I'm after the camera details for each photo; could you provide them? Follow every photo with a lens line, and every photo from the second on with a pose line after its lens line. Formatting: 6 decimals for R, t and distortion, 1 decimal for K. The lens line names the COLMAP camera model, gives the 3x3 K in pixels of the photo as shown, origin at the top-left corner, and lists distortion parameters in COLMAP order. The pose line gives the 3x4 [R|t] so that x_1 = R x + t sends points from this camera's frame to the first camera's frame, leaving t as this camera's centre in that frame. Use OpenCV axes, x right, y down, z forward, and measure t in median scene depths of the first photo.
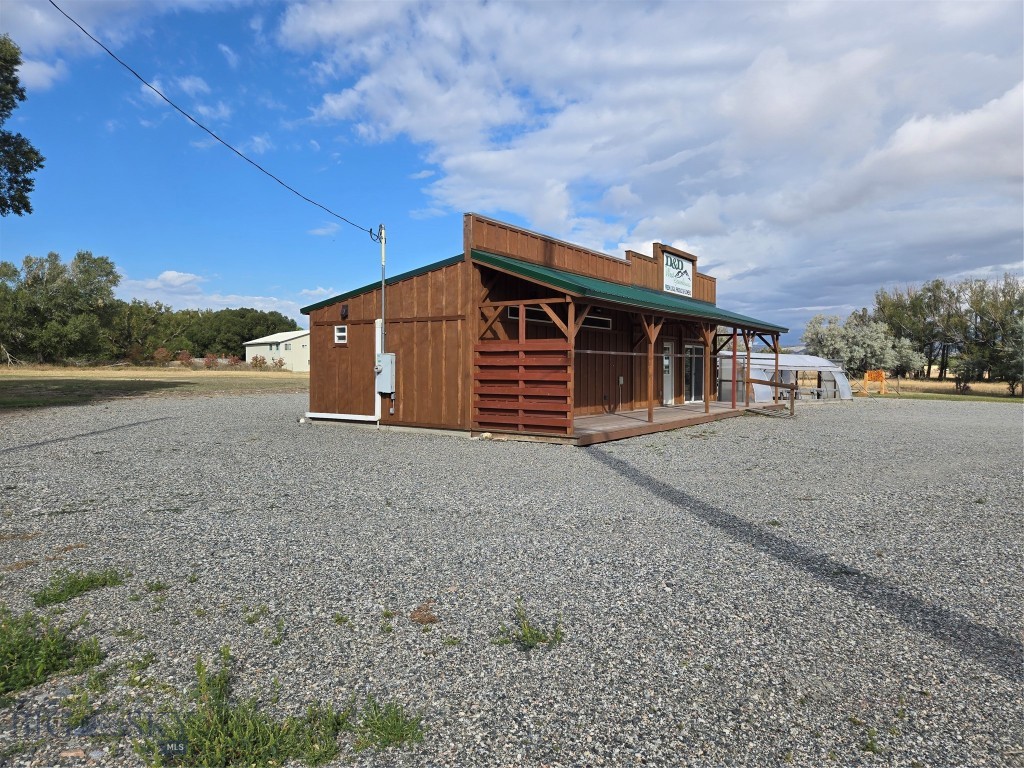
lens RADIAL K [[707.1, 0, 491.4], [0, 707.1, 362.9], [0, 0, 1]] dist [0.053499, -0.040763]
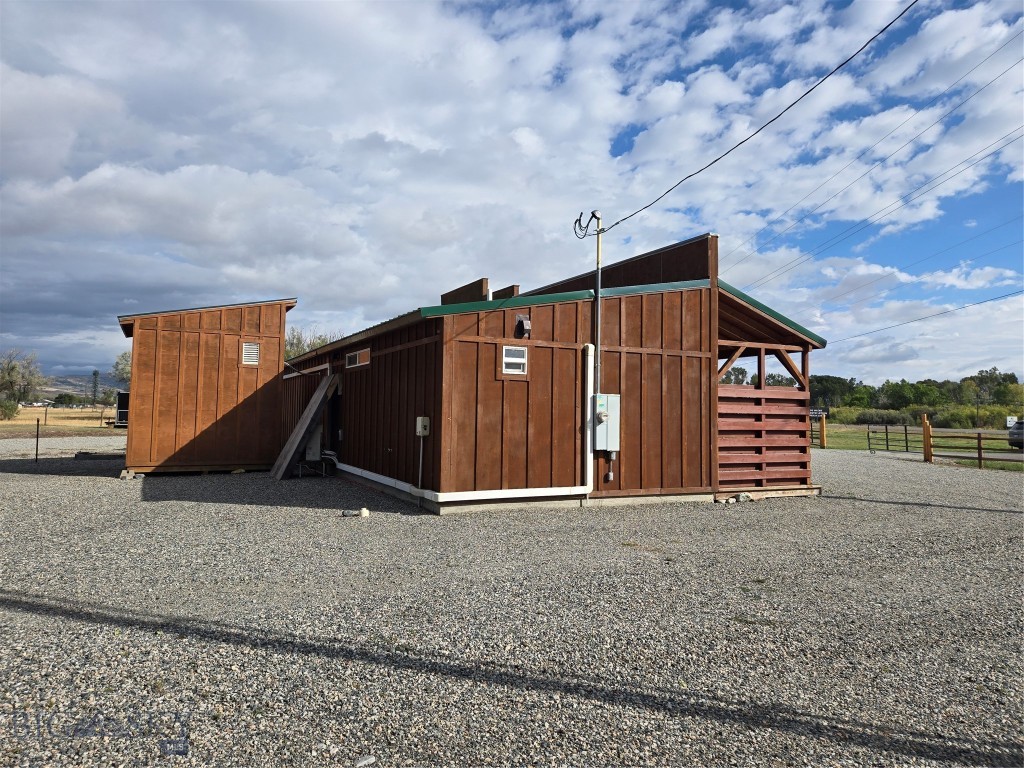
lens RADIAL K [[707.1, 0, 491.4], [0, 707.1, 362.9], [0, 0, 1]] dist [0.053499, -0.040763]
pose [[0.470567, 0.063212, 0.880097, -0.823540], [-0.020152, 0.997940, -0.060901, 0.000360], [-0.882134, 0.010922, 0.470872, 0.772544]]
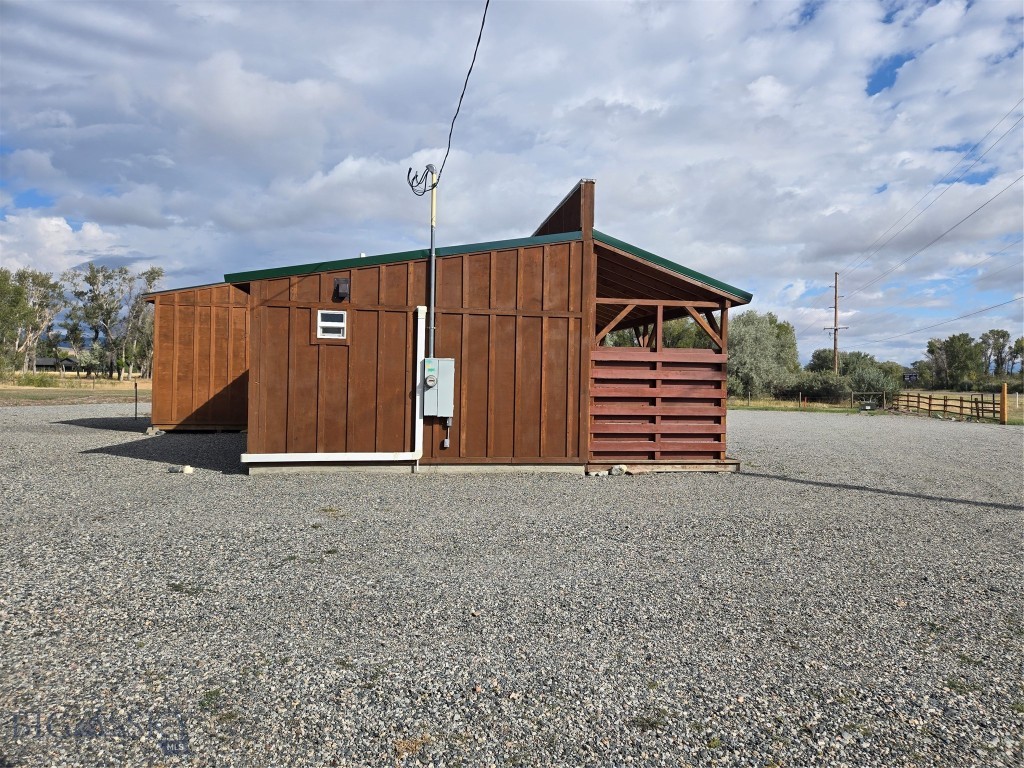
lens RADIAL K [[697.5, 0, 542.3], [0, 697.5, 376.1], [0, 0, 1]] dist [0.041123, -0.004950]
pose [[0.709203, 0.008974, 0.704947, -0.549035], [-0.019275, 0.999792, 0.006664, -0.003086], [-0.704741, -0.018314, 0.709228, 0.461132]]
